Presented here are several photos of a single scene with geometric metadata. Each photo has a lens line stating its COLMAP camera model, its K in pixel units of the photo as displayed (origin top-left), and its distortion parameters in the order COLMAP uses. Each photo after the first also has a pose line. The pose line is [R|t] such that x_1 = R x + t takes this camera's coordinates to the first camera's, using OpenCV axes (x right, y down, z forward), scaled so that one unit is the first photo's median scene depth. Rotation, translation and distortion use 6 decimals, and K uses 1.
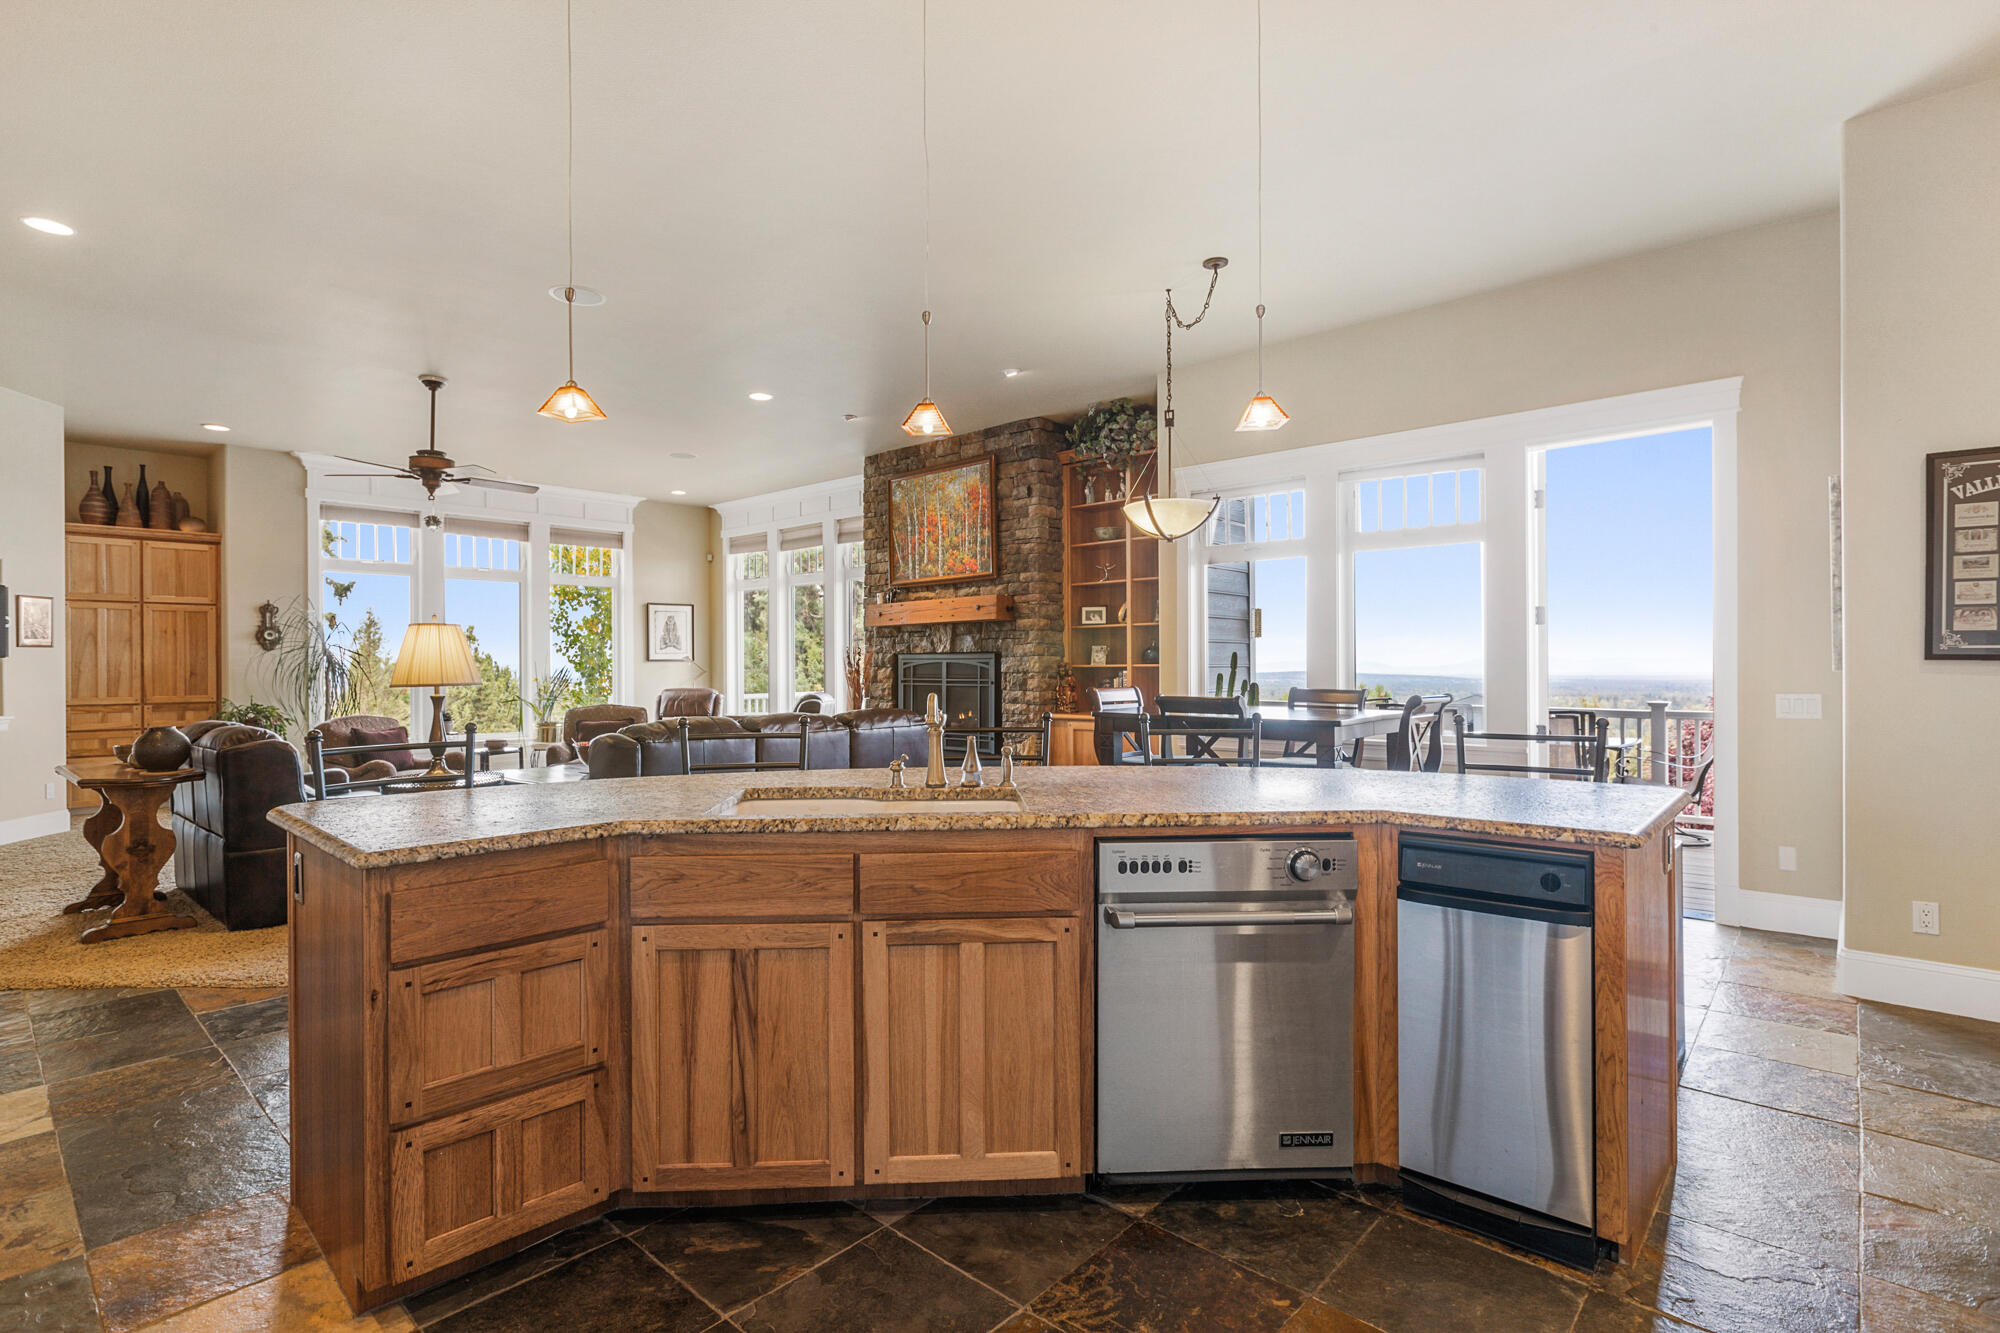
lens RADIAL K [[955.0, 0, 1002.2], [0, 955.0, 664.9], [0, 0, 1]] dist [0.002441, 0.000284]
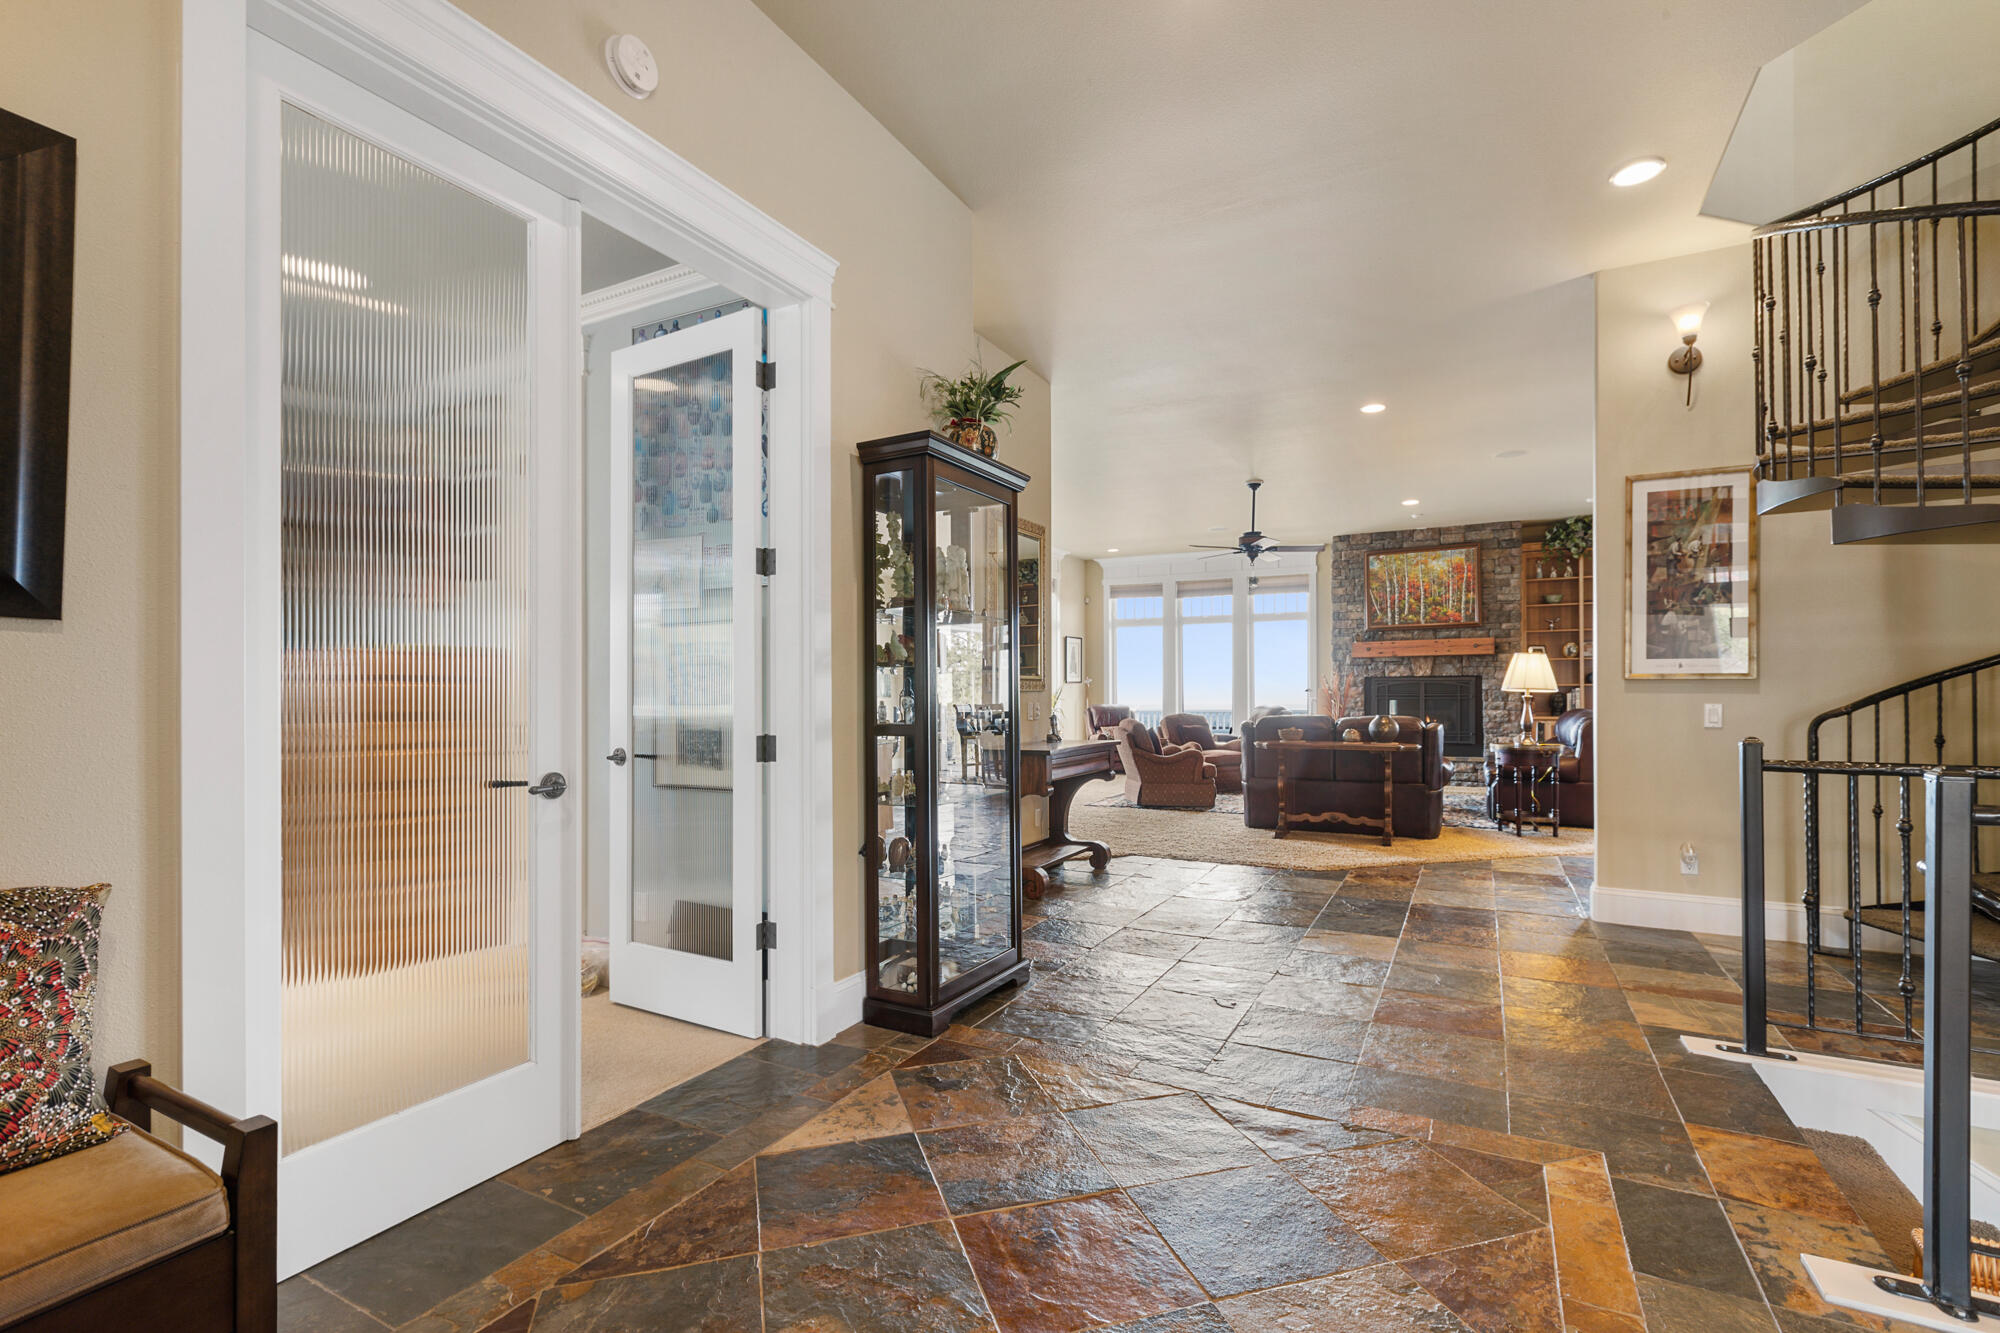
lens RADIAL K [[911.8, 0, 1004.3], [0, 911.8, 684.1], [0, 0, 1]] dist [0.000523, 0.000155]
pose [[0.968200, 0.002328, 0.250168, -1.044107], [0.000768, 0.999924, -0.012278, 0.015899], [-0.250177, 0.012079, 0.968125, -0.181633]]
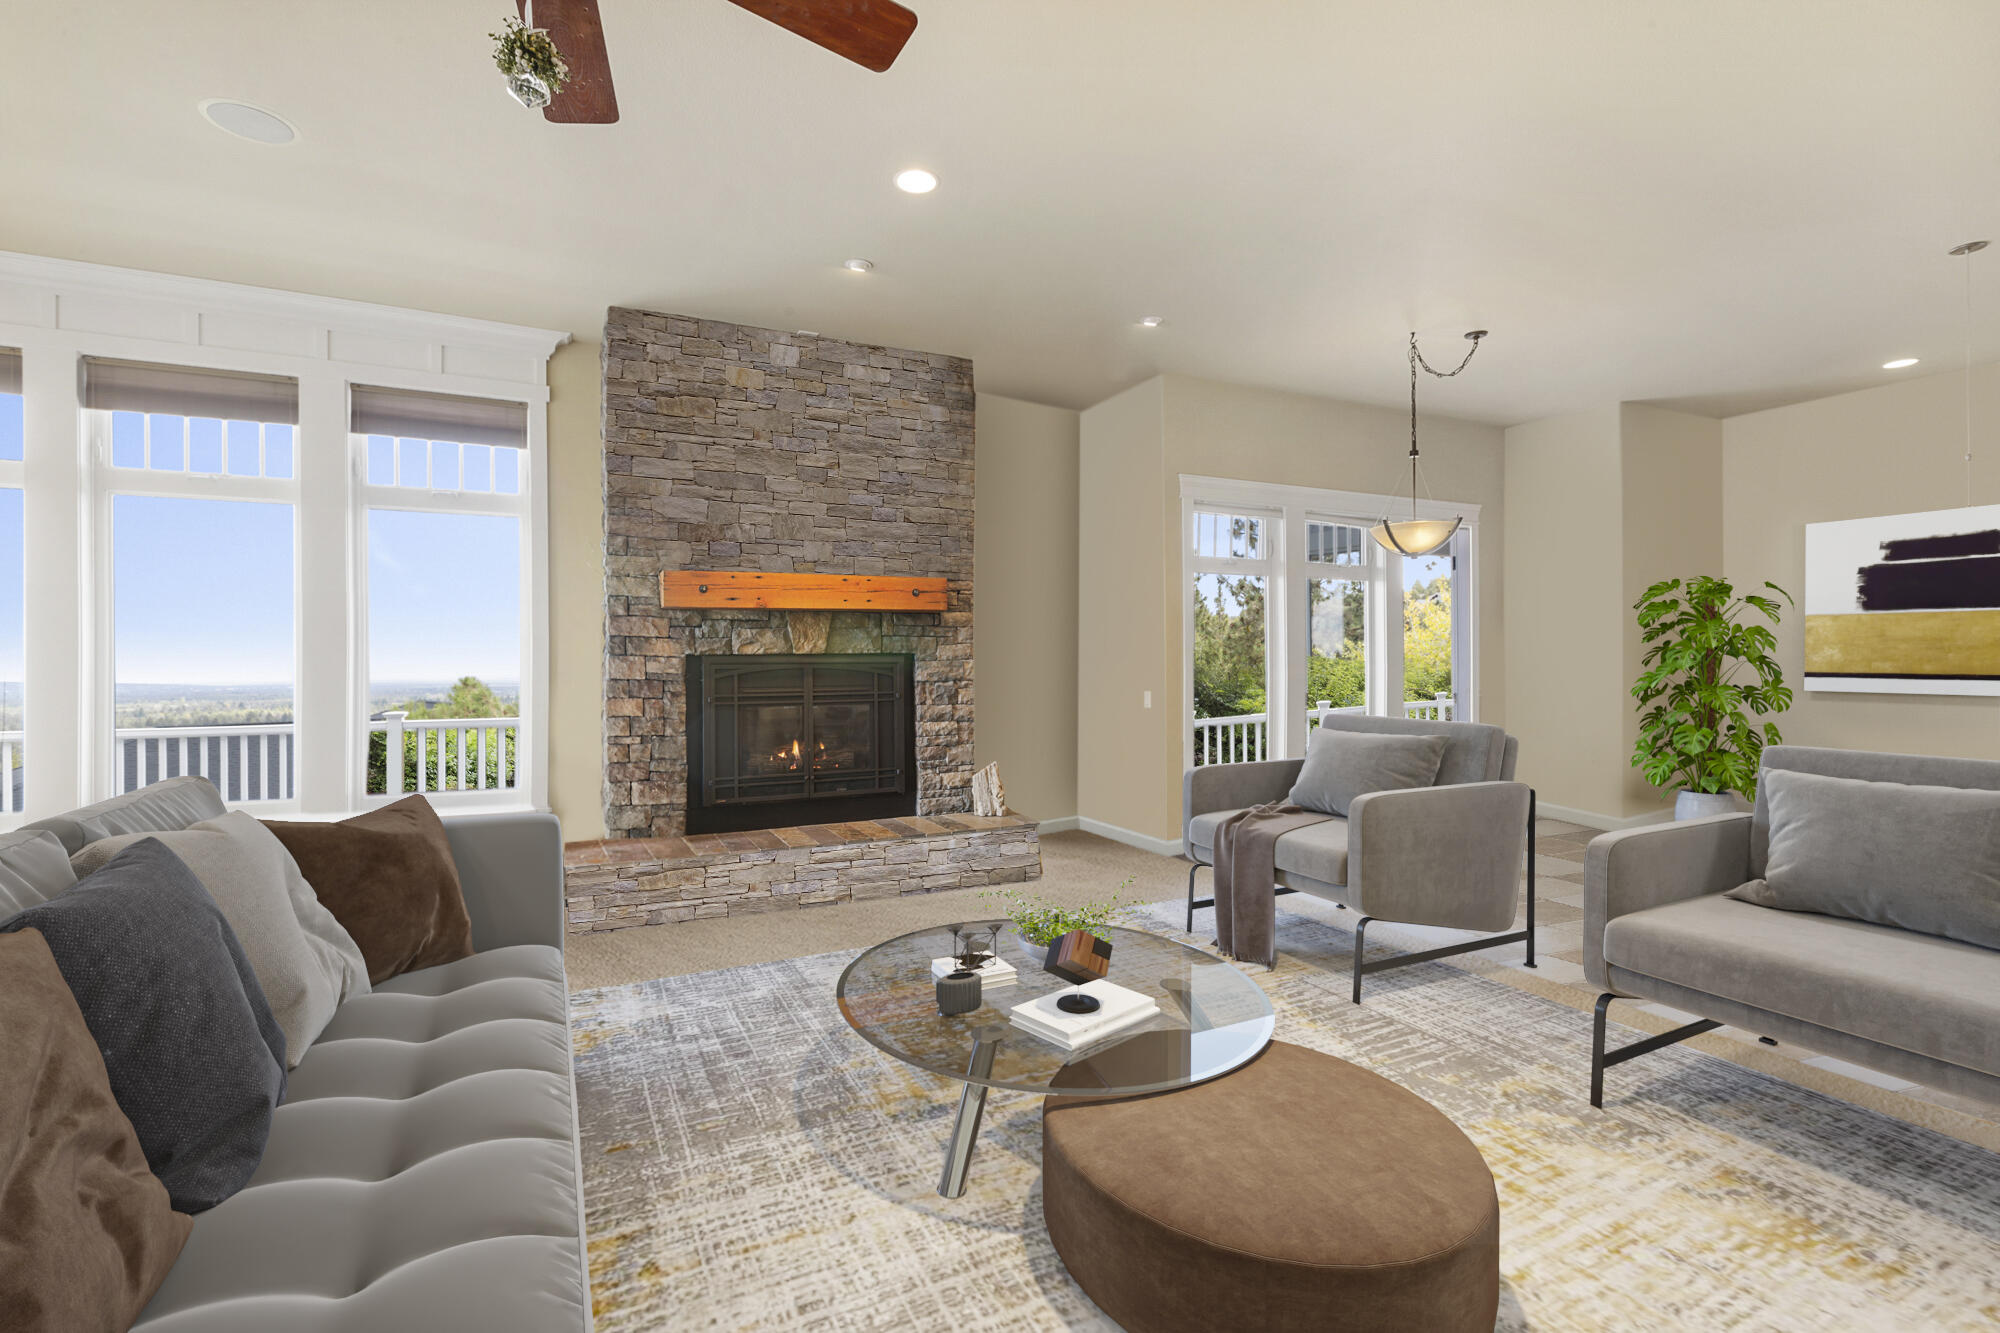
lens RADIAL K [[911.8, 0, 999.6], [0, 911.8, 661.5], [0, 0, 1]] dist [0.000523, 0.000155]
pose [[0.373283, 0.002645, 0.927714, -0.620326], [0.008195, 0.999948, -0.006148, -0.002929], [-0.927681, 0.009898, 0.373242, 0.652666]]
